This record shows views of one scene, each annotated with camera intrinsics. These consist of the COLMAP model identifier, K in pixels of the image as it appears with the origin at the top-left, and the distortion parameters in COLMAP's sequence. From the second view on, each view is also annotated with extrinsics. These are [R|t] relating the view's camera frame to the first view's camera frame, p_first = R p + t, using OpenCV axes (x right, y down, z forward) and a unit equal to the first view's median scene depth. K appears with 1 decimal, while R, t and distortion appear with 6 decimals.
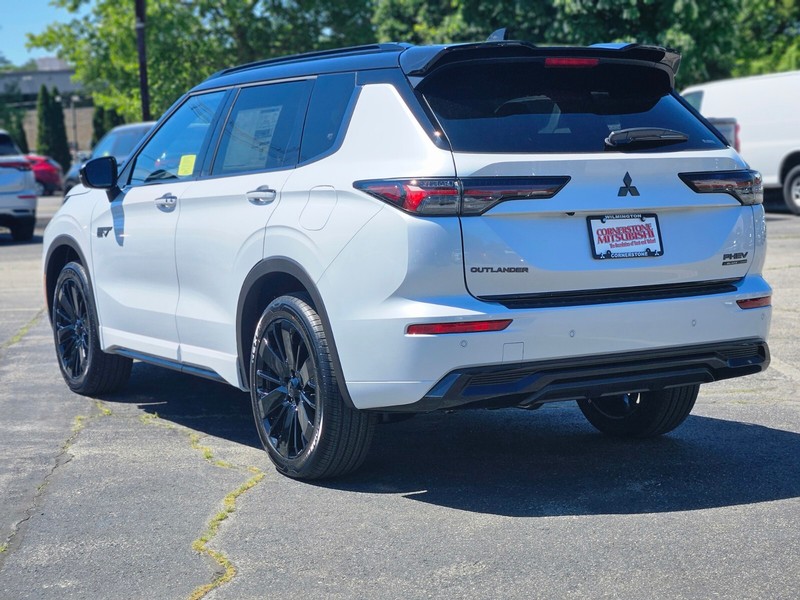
lens RADIAL K [[1493.4, 0, 400.0], [0, 1493.4, 300.0], [0, 0, 1]] dist [-0.011368, 0.044008]
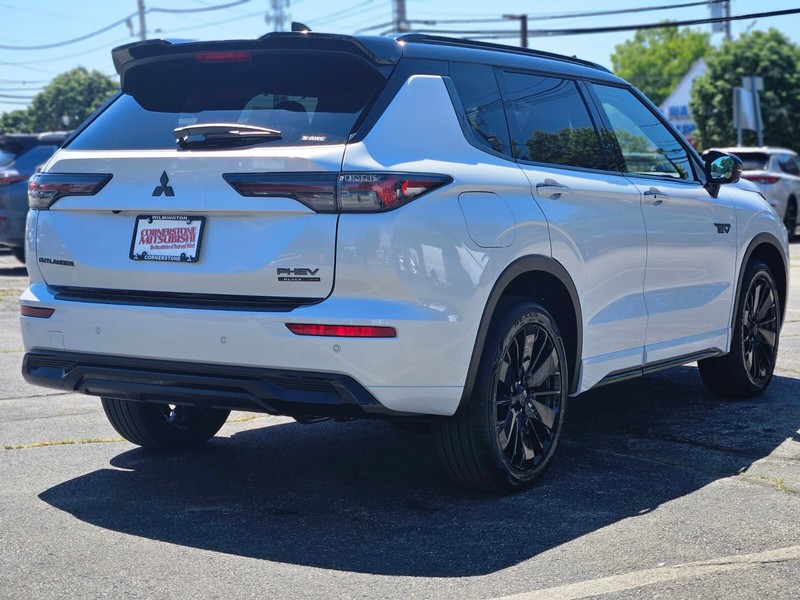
lens RADIAL K [[1493.4, 0, 400.0], [0, 1493.4, 300.0], [0, 0, 1]] dist [-0.011368, 0.044008]
pose [[0.480397, 0.086108, -0.872814, 1.059288], [-0.090410, 0.994729, 0.048374, -0.063361], [0.872379, 0.055672, 0.485649, 0.671343]]
